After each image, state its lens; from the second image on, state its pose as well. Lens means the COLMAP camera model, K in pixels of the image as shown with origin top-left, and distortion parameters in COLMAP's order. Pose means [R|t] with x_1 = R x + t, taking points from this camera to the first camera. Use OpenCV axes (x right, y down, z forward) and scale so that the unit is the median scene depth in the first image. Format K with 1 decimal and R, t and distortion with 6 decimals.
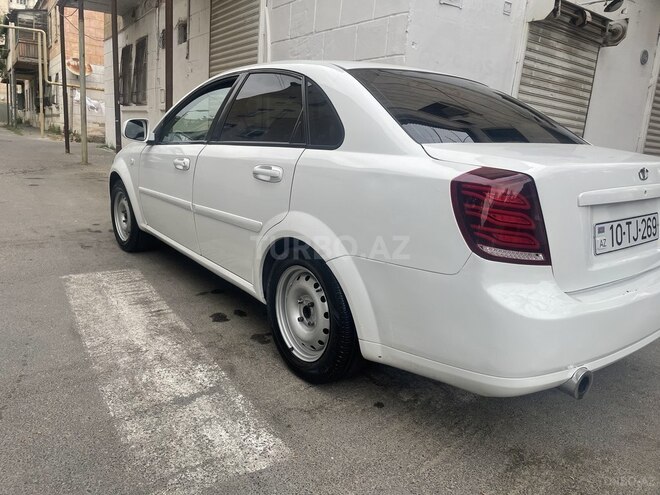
lens RADIAL K [[501.9, 0, 320.8], [0, 501.9, 246.4], [0, 0, 1]] dist [0.067609, -0.105283]
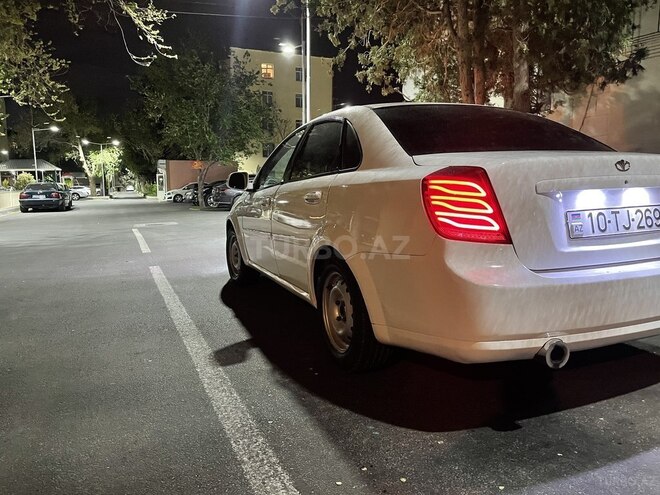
lens RADIAL K [[501.9, 0, 320.8], [0, 501.9, 246.4], [0, 0, 1]] dist [0.067609, -0.105283]
pose [[0.962514, -0.036365, -0.268782, 0.235981], [0.002828, 0.992263, -0.124122, 0.124810], [0.271216, 0.118709, 0.955170, -0.144754]]
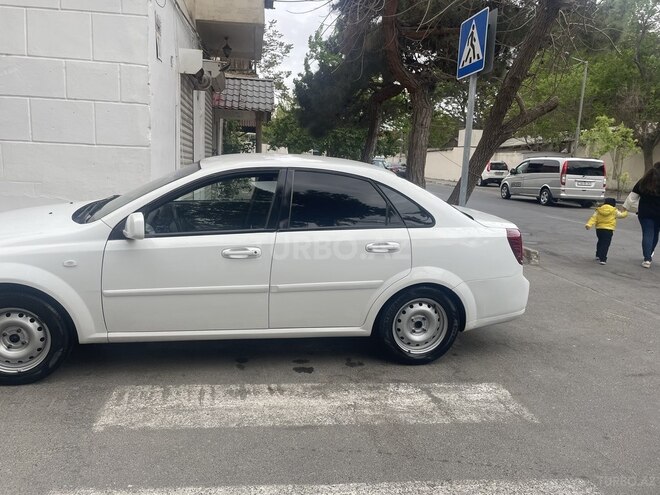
lens RADIAL K [[501.9, 0, 320.8], [0, 501.9, 246.4], [0, 0, 1]] dist [0.067609, -0.105283]
pose [[0.434944, -0.215219, 0.874359, -1.492868], [0.184000, 0.971771, 0.147667, -0.403948], [-0.881458, 0.096655, 0.462266, 0.472623]]
